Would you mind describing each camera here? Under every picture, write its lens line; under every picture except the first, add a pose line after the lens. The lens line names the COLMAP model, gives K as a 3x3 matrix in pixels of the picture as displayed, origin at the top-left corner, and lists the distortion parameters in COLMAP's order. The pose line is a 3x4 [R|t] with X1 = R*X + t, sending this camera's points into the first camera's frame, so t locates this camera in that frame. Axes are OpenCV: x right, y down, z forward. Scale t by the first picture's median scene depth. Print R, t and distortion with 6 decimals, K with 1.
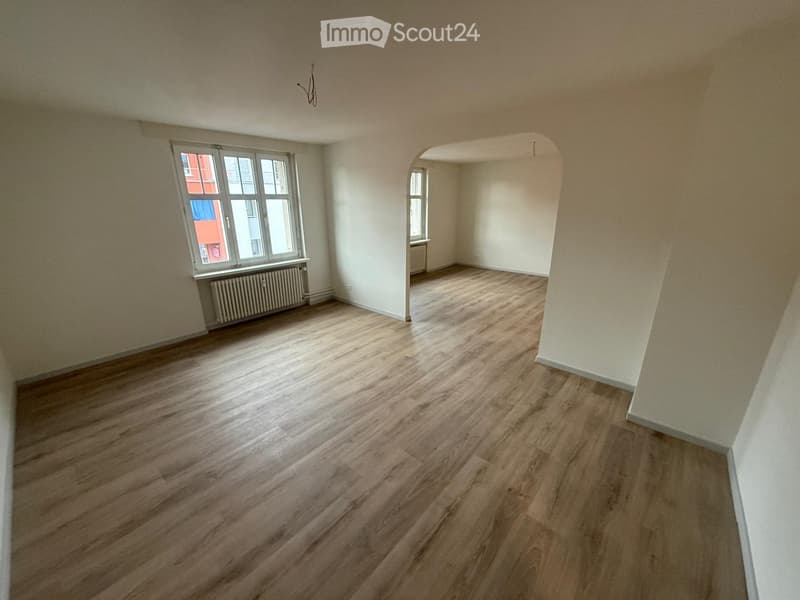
lens RADIAL K [[317.4, 0, 398.0], [0, 317.4, 296.3], [0, 0, 1]] dist [-0.009522, -0.000057]
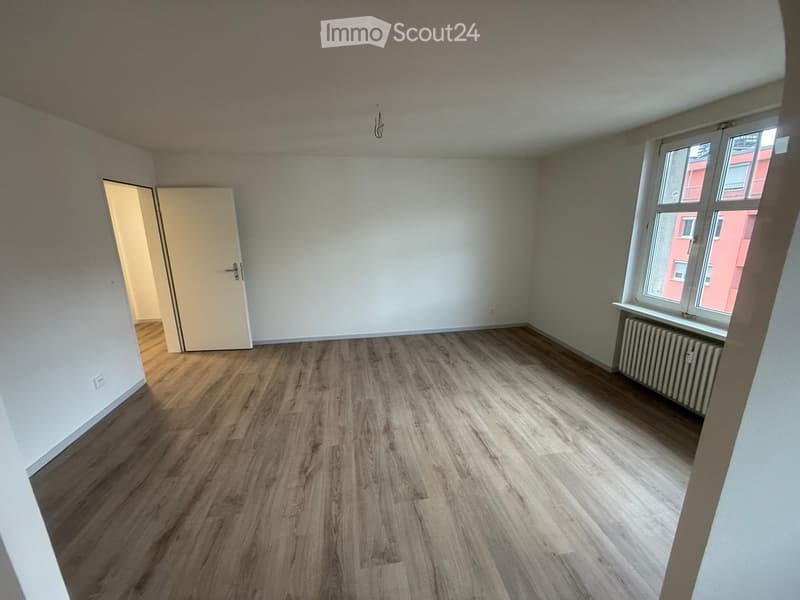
lens RADIAL K [[317.4, 0, 399.4], [0, 317.4, 302.0], [0, 0, 1]] dist [-0.009522, -0.000057]
pose [[-0.626337, 0.202200, -0.752873, 0.354850], [-0.208426, 0.887180, 0.411667, -0.291776], [0.751173, 0.414761, -0.513530, 0.993693]]
